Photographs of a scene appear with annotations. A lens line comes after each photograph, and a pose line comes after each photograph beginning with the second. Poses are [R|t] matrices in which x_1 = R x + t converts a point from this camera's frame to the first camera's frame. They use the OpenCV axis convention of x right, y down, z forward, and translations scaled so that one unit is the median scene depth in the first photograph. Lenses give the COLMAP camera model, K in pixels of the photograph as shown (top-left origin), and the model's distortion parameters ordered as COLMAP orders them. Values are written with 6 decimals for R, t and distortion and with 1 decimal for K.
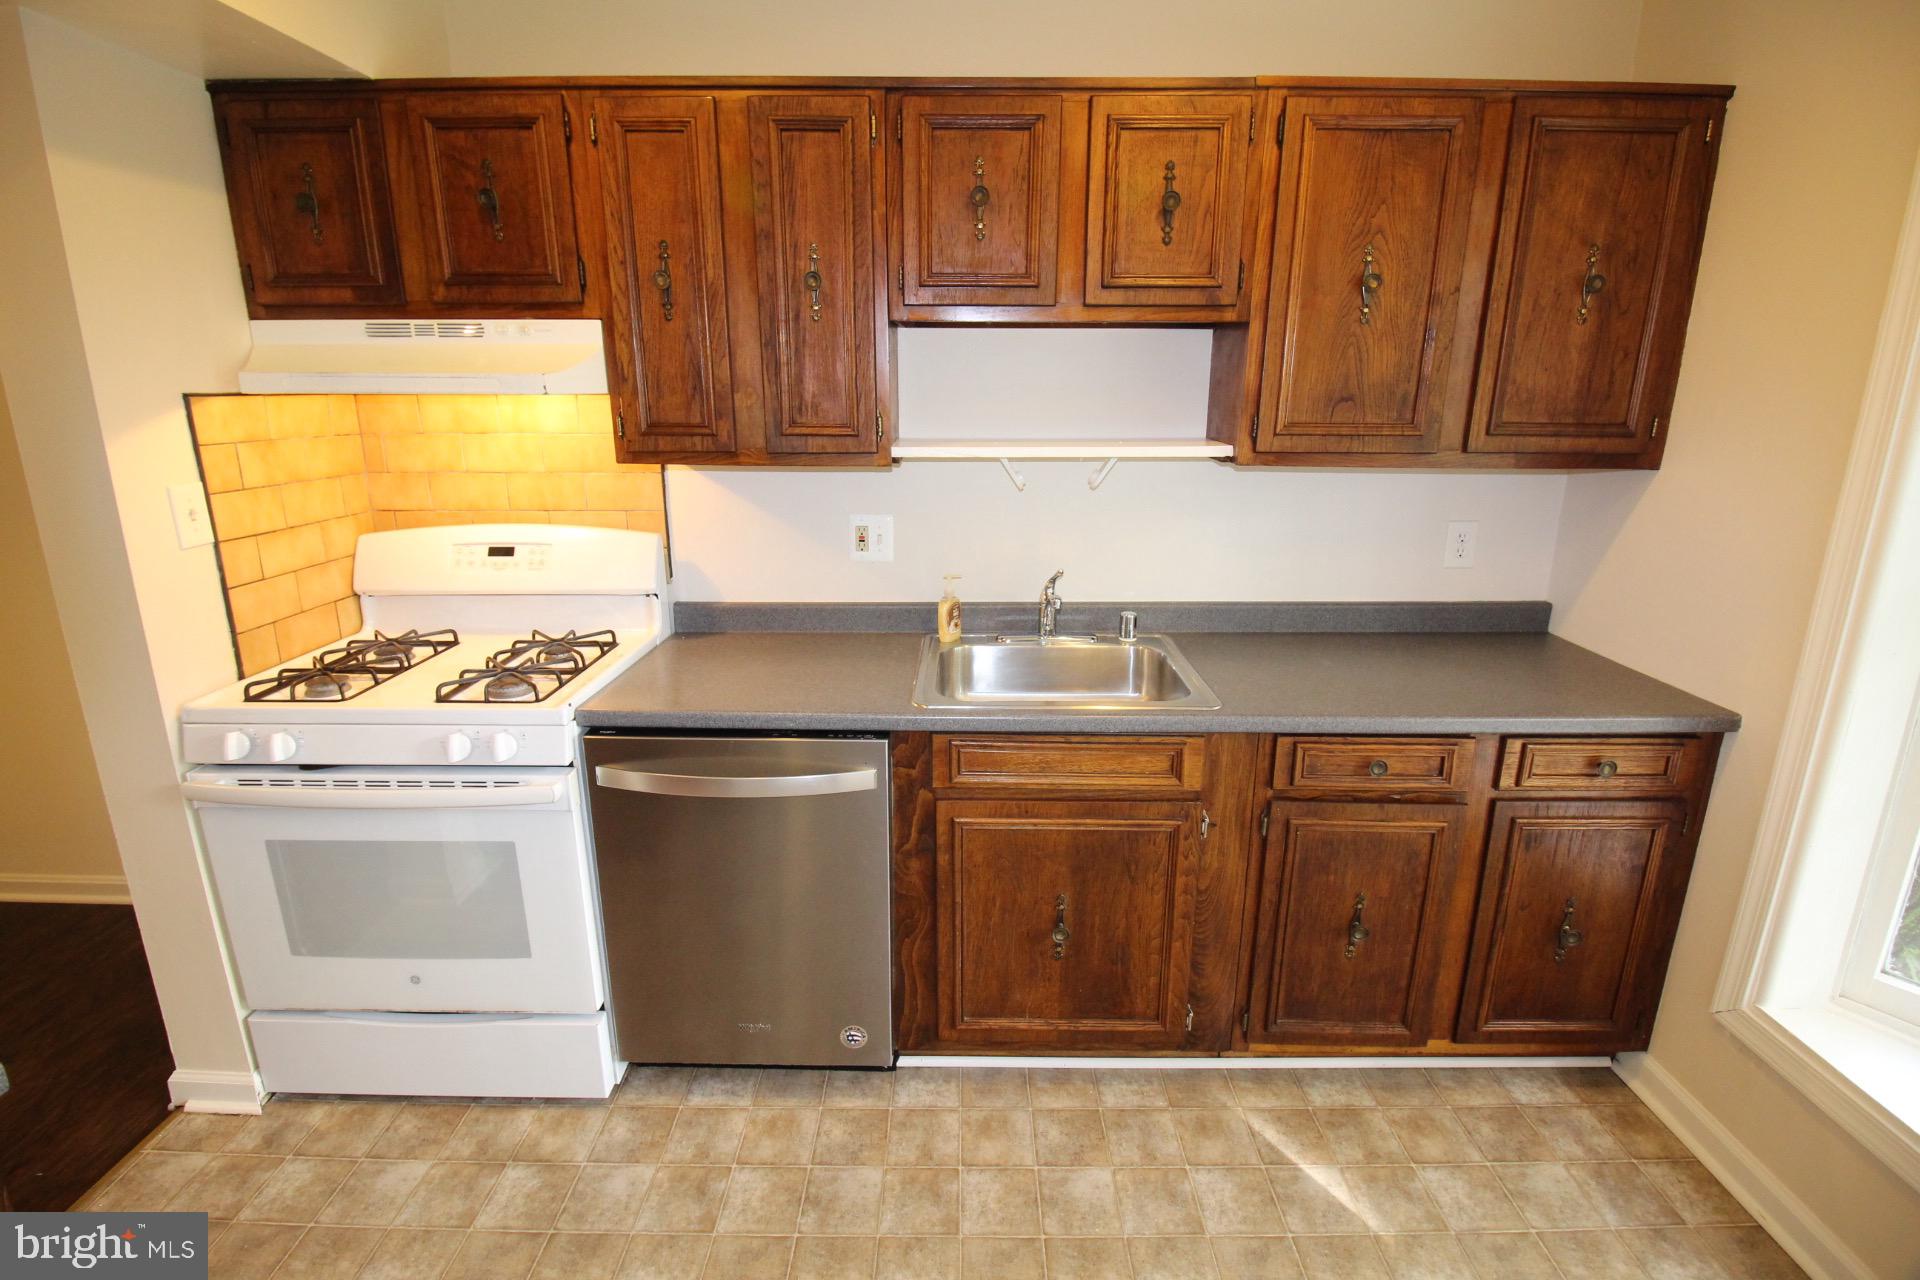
lens RADIAL K [[896.7, 0, 947.8], [0, 896.7, 621.4], [0, 0, 1]] dist [-0.004552, -0.010125]
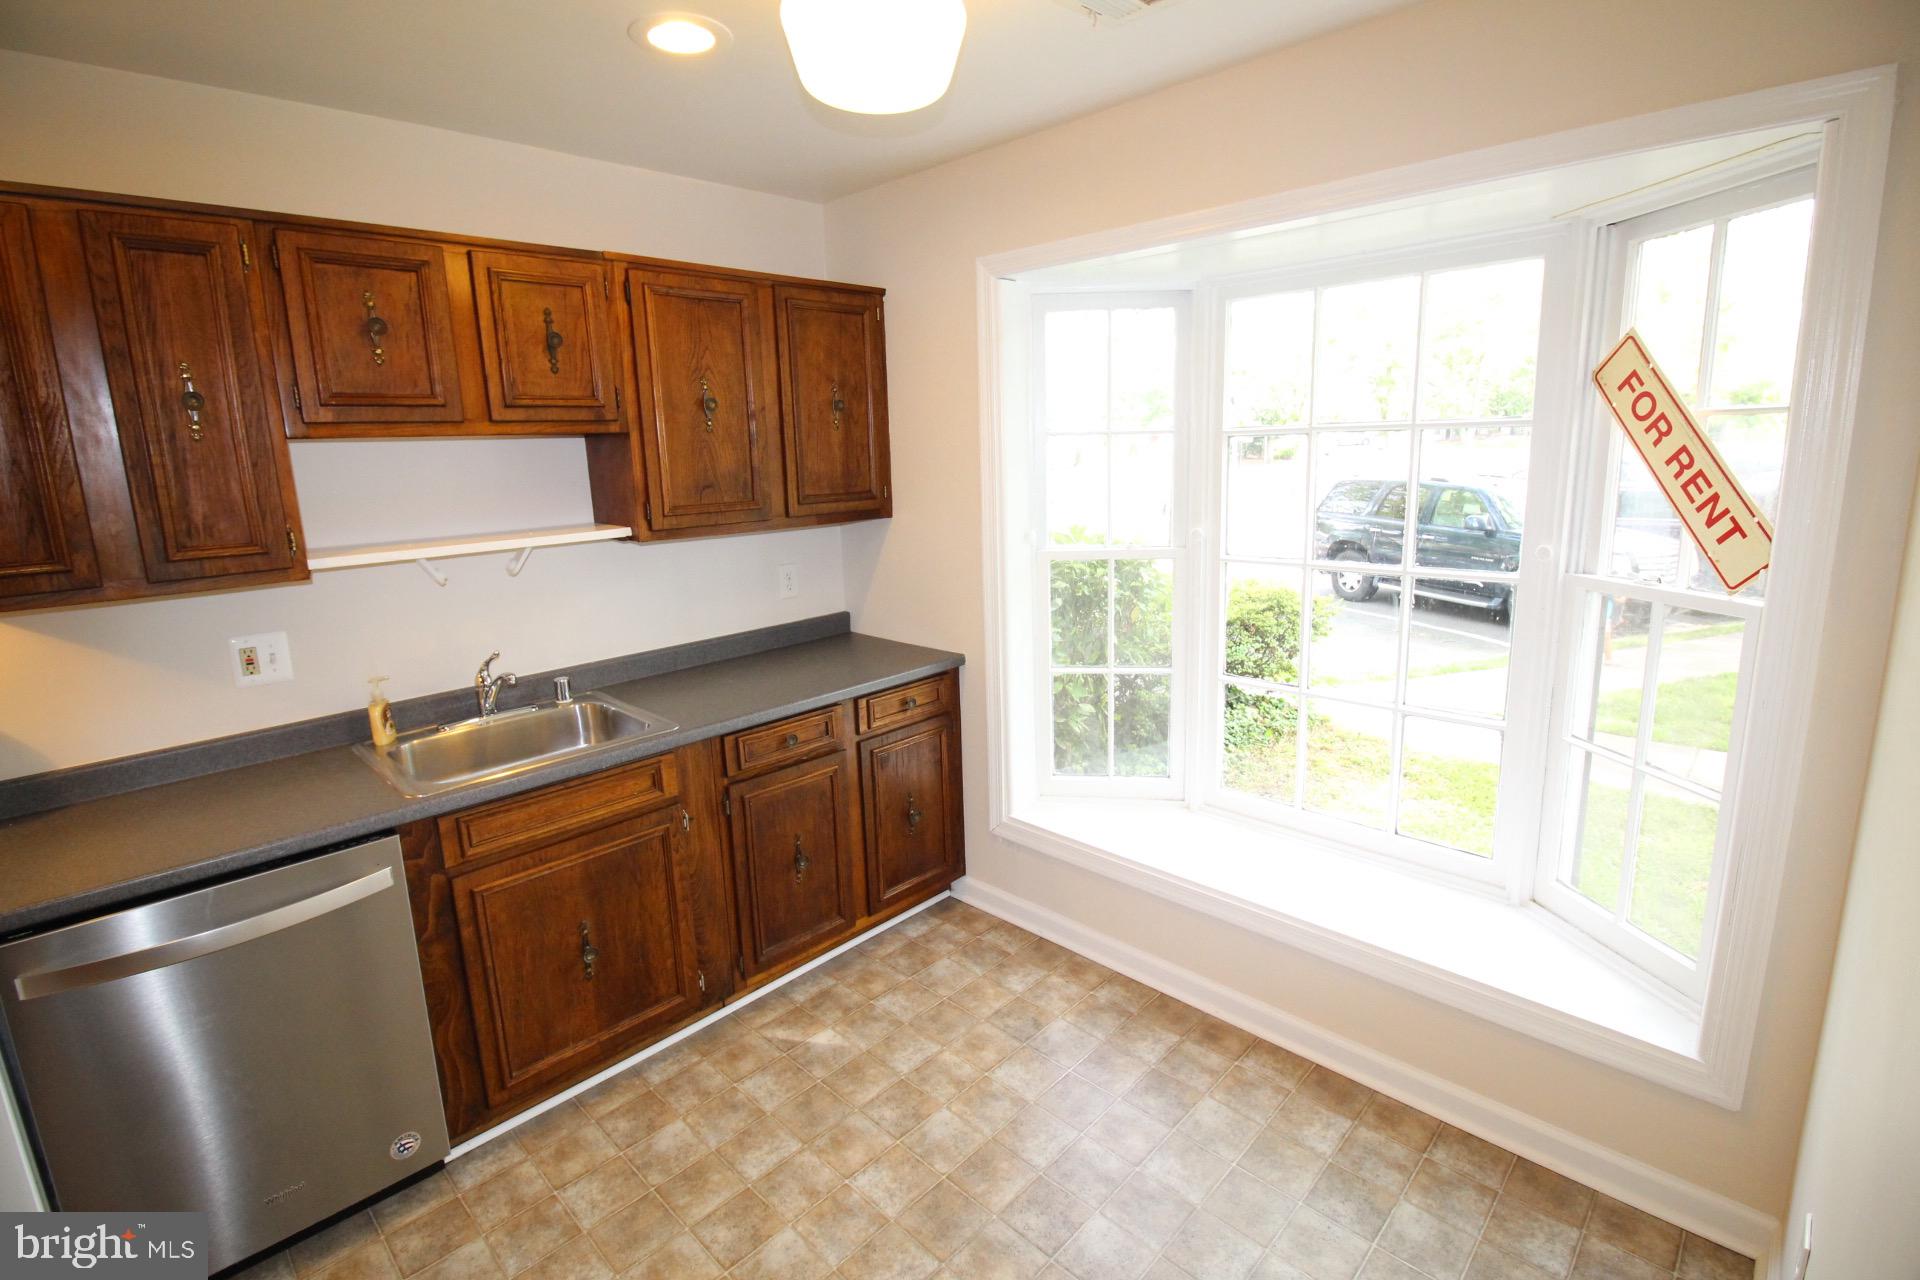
lens RADIAL K [[896.7, 0, 959.0], [0, 896.7, 637.3], [0, 0, 1]] dist [-0.004552, -0.010125]
pose [[0.695440, -0.176248, 0.696635, -0.285192], [0.214820, 0.976113, 0.032504, 0.013895], [-0.685723, 0.127046, 0.716689, -0.215679]]
